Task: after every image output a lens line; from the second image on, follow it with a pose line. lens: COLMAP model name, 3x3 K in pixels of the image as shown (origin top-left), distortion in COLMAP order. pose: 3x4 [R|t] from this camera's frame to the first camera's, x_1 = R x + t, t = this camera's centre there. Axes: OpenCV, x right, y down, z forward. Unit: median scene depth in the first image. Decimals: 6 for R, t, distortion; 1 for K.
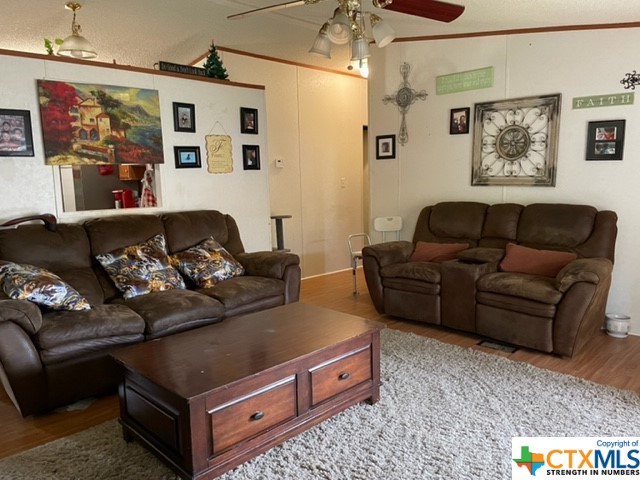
lens RADIAL K [[480.7, 0, 319.8], [0, 480.7, 241.8], [0, 0, 1]] dist [0.099403, -0.135053]
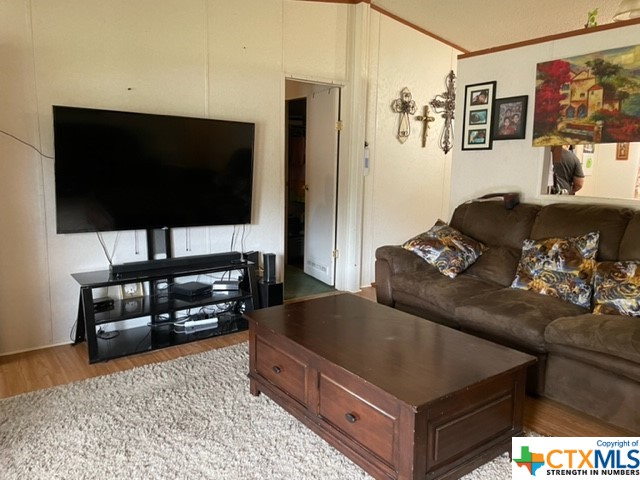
lens RADIAL K [[480.7, 0, 319.8], [0, 480.7, 241.8], [0, 0, 1]] dist [0.099403, -0.135053]
pose [[-0.157564, 0.186012, -0.969831, 0.537453], [-0.131422, 0.969413, 0.207283, -0.111449], [0.978725, 0.160117, -0.128299, 0.693573]]
